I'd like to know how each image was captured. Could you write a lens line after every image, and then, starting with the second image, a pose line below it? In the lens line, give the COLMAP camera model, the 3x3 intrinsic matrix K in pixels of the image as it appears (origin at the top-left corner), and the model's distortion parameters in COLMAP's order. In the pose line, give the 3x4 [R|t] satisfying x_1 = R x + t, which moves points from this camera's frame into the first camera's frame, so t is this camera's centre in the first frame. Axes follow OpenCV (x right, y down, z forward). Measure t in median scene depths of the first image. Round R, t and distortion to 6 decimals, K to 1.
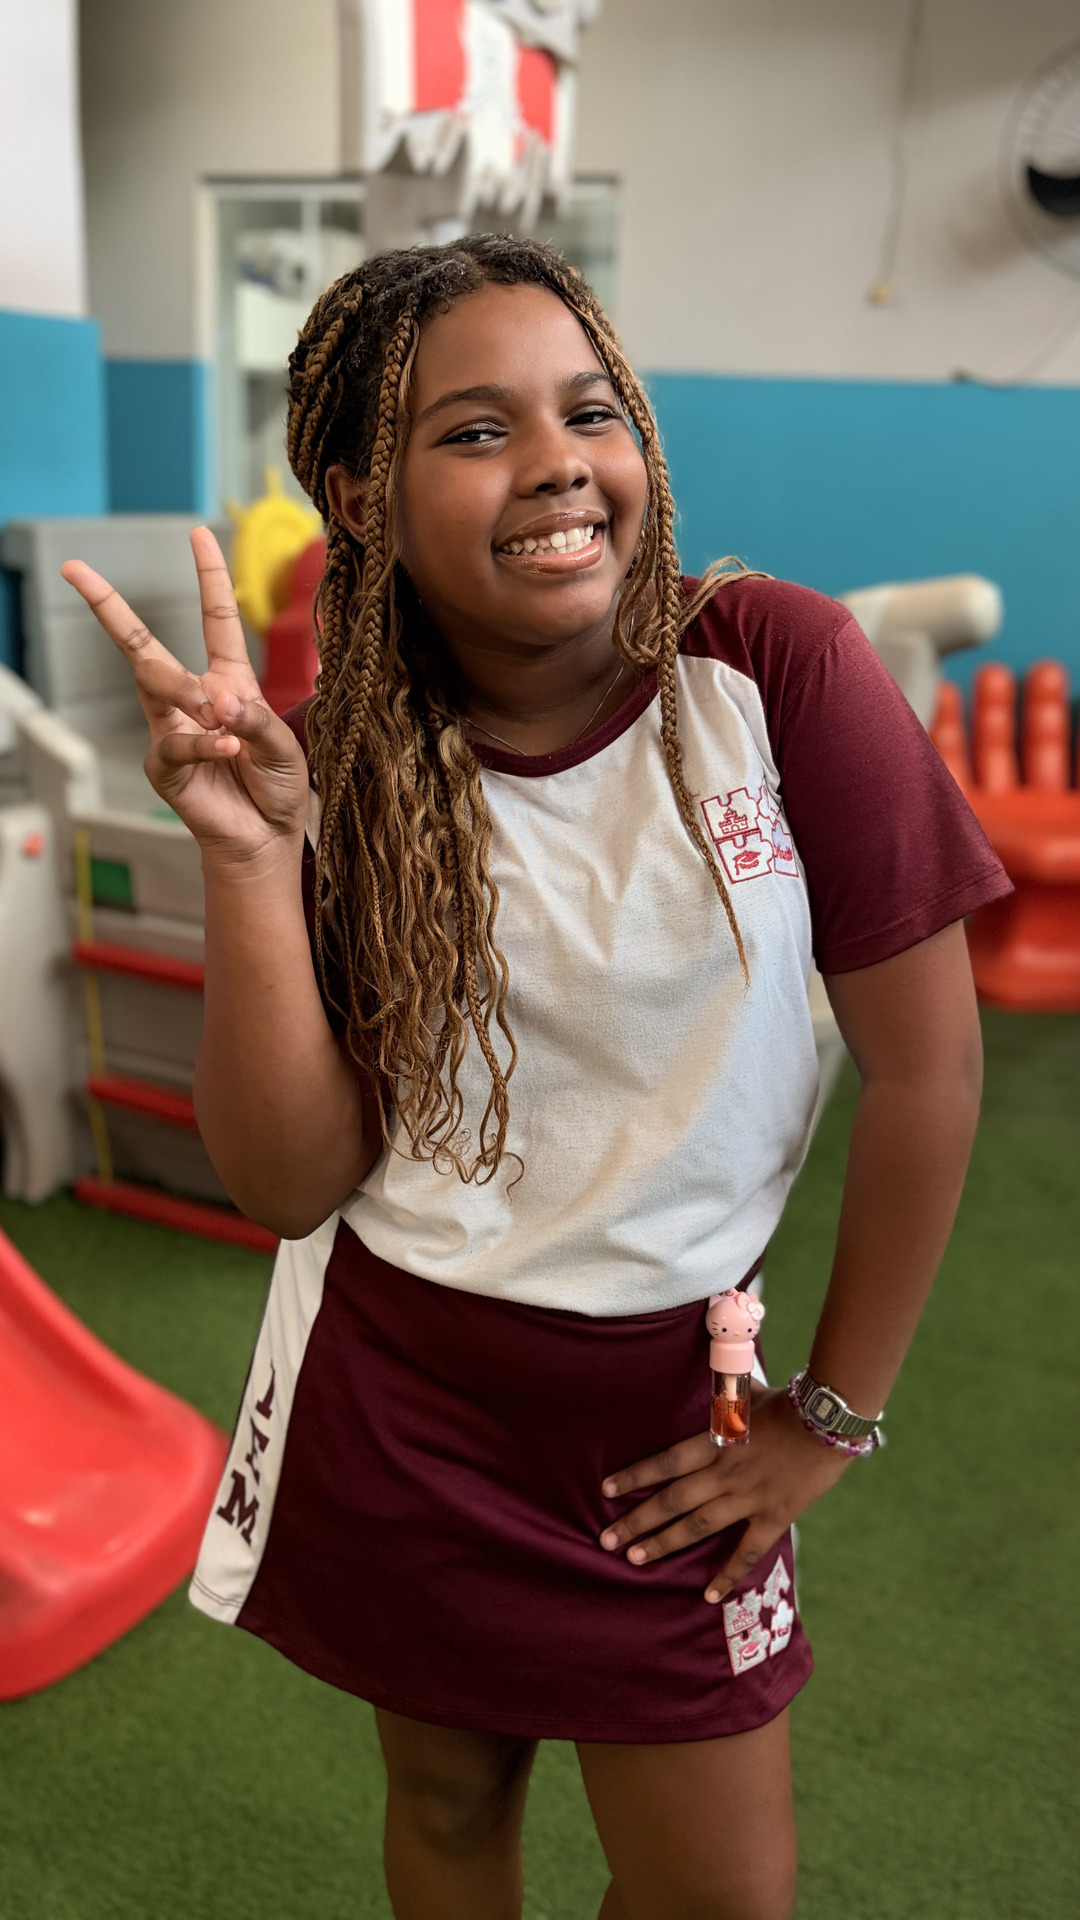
lens RADIAL K [[1668.2, 0, 541.6], [0, 1668.2, 1004.7], [0, 0, 1]] dist [0.008655, -0.061196]
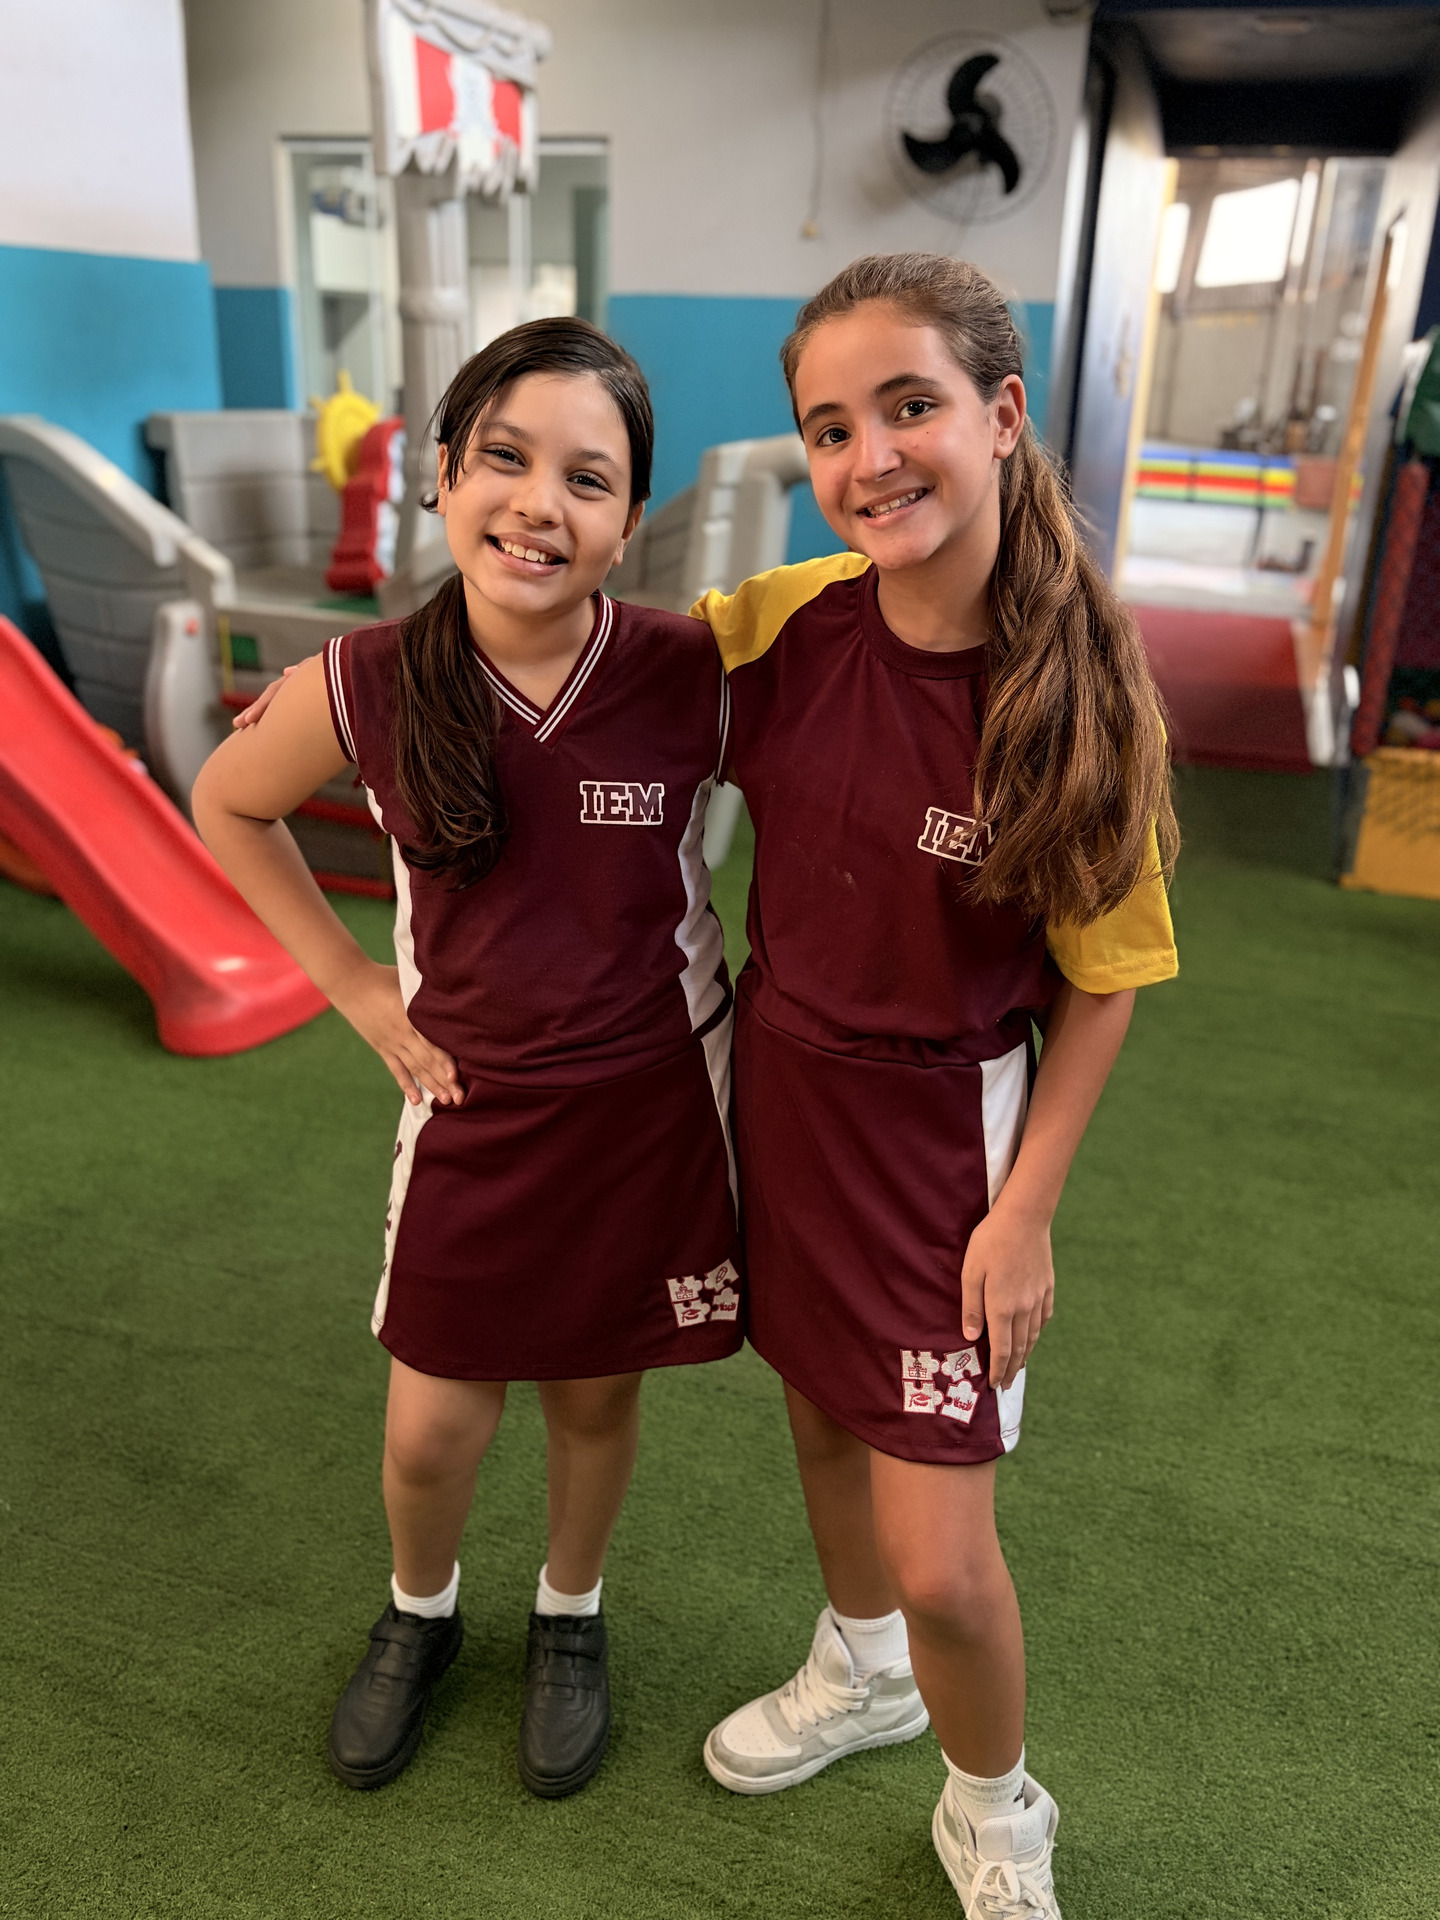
lens RADIAL K [[1622.1, 0, 715.1], [0, 1622.1, 1008.8], [0, 0, 1]] dist [-0.003724, 0.002706]
pose [[0.998553, -0.030997, 0.043935, 0.070533], [0.028414, 0.997897, 0.058252, 0.135204], [-0.045648, -0.056920, 0.997335, -0.382995]]
